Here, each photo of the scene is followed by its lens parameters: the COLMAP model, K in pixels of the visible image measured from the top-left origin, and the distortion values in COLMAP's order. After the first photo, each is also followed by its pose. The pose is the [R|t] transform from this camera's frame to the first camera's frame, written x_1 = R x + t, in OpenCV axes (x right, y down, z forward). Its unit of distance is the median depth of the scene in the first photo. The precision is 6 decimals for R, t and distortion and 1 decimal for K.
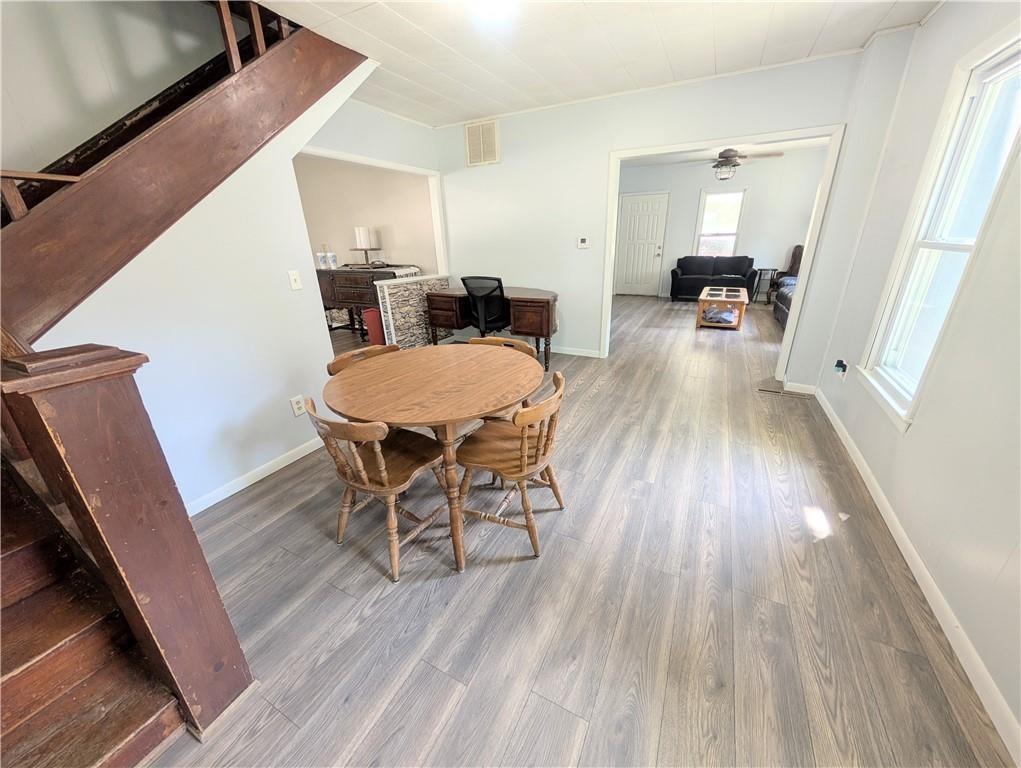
lens RADIAL K [[375.4, 0, 510.5], [0, 375.4, 387.8], [0, 0, 1]] dist [0.000560, 0.000249]
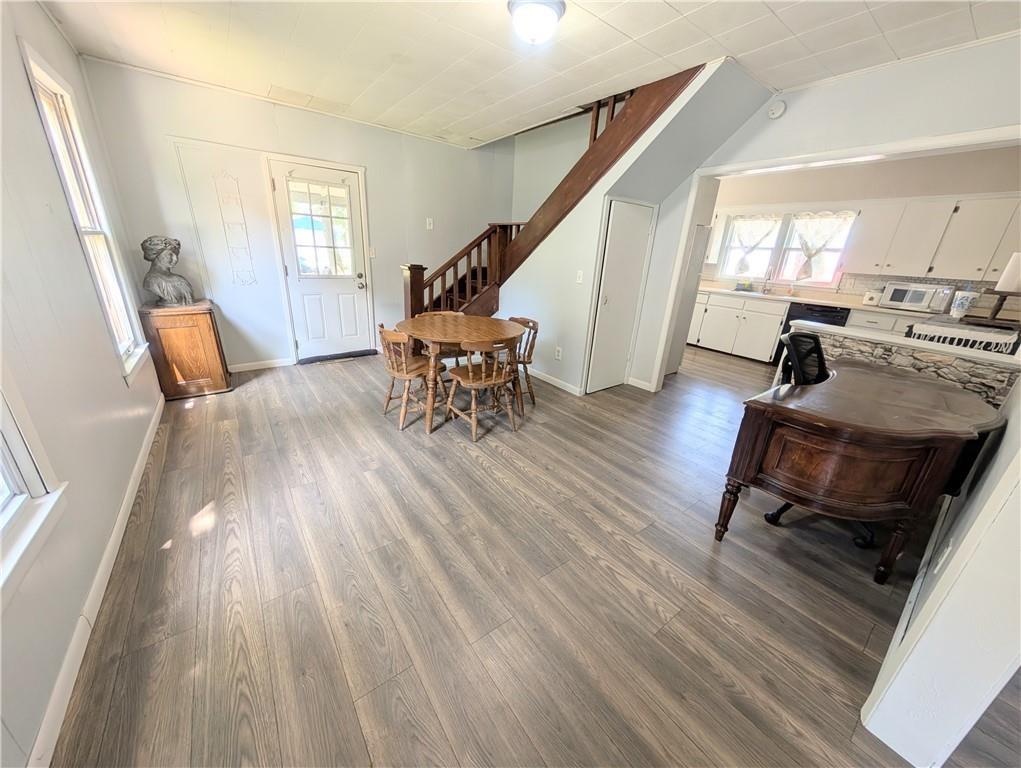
lens RADIAL K [[369.4, 0, 510.4], [0, 369.4, 387.6], [0, 0, 1]] dist [0.000020, -0.000030]
pose [[-0.435341, 0.312359, -0.844340, 0.865535], [-0.378029, 0.787761, 0.486340, -0.512086], [0.817051, 0.530909, -0.224864, 1.246238]]
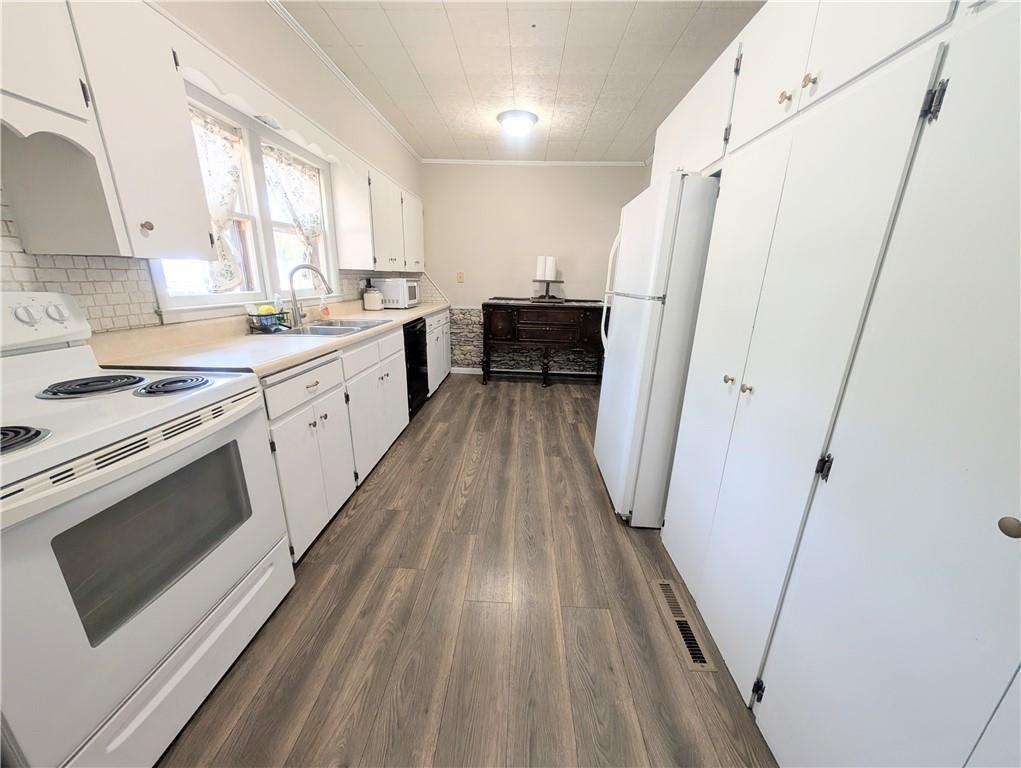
lens RADIAL K [[369.4, 0, 510.4], [0, 369.4, 387.6], [0, 0, 1]] dist [0.000020, -0.000030]
pose [[0.901058, -0.080271, 0.426204, -1.750540], [0.118353, 0.990934, -0.063584, -0.157808], [-0.417236, 0.107736, 0.902390, 0.577416]]
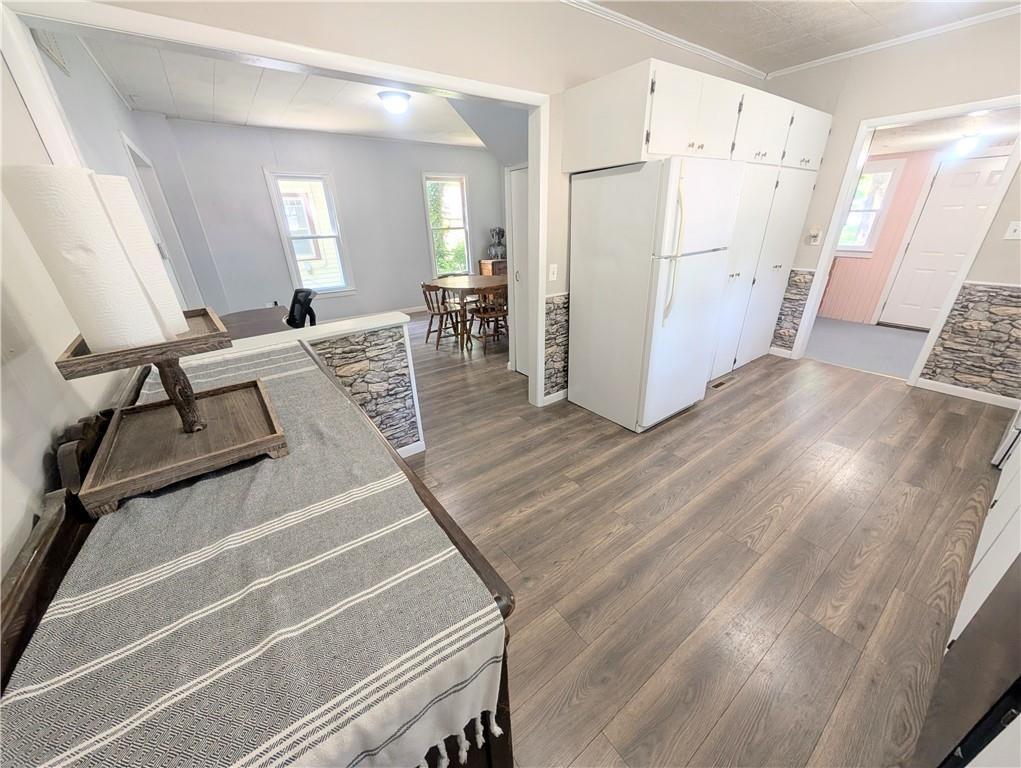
lens RADIAL K [[375.4, 0, 510.5], [0, 375.4, 387.8], [0, 0, 1]] dist [0.000560, 0.000249]
pose [[-0.895304, -0.139007, 0.423211, -1.180312], [0.211511, 0.703478, 0.678514, -0.872759], [-0.392037, 0.696991, -0.600426, 2.155429]]
